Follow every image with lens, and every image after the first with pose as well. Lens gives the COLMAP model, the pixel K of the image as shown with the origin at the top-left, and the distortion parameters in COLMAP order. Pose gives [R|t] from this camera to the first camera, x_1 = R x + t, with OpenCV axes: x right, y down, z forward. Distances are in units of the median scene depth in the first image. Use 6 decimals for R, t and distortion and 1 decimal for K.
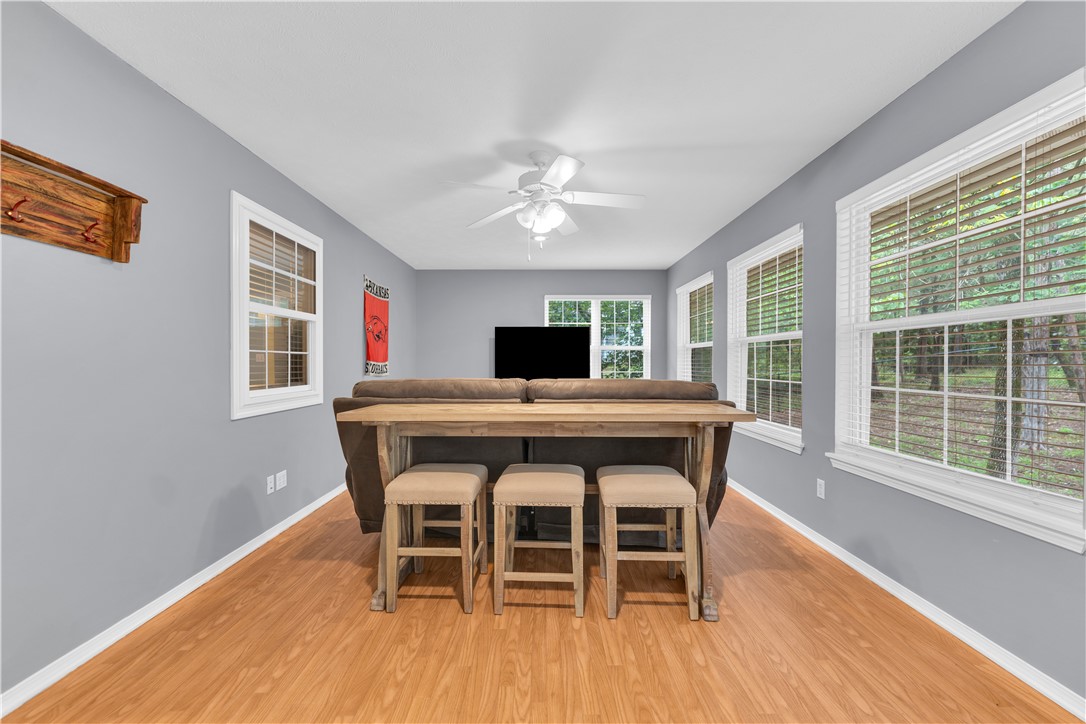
lens RADIAL K [[436.7, 0, 538.6], [0, 436.7, 365.9], [0, 0, 1]] dist [0.001728, 0.000095]
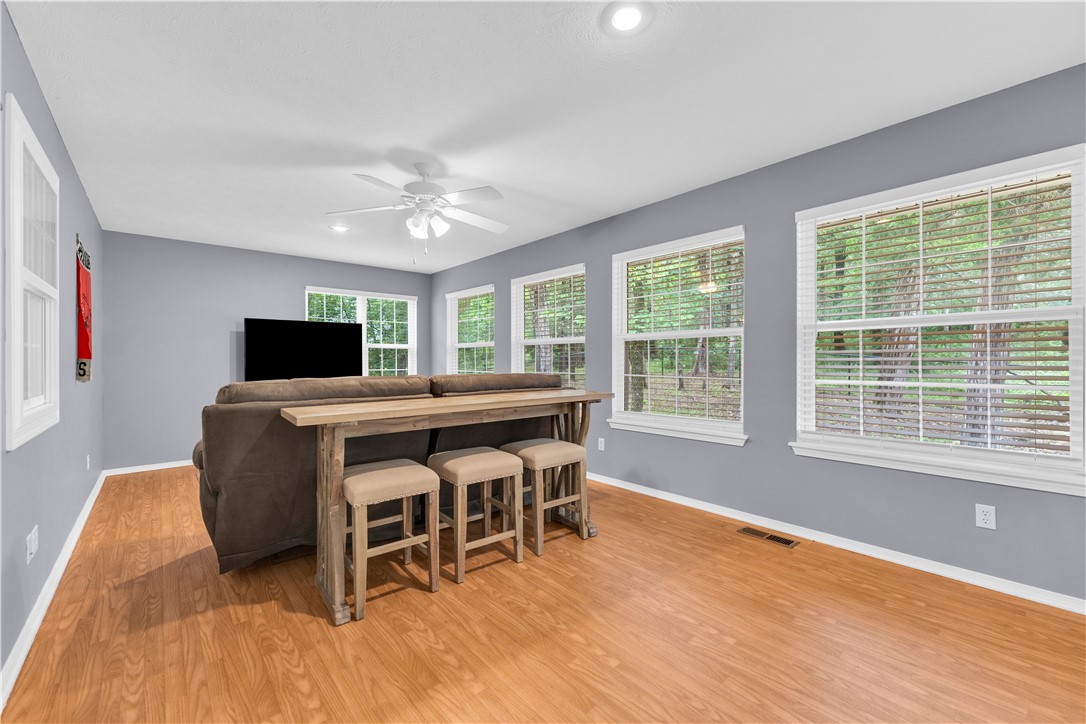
lens RADIAL K [[439.9, 0, 543.0], [0, 439.9, 362.0], [0, 0, 1]] dist [0.000336, -0.000019]
pose [[0.752211, -0.005143, 0.658903, -0.590982], [0.008900, 0.999958, -0.002355, 0.002071], [-0.658863, 0.007636, 0.752224, -0.000336]]
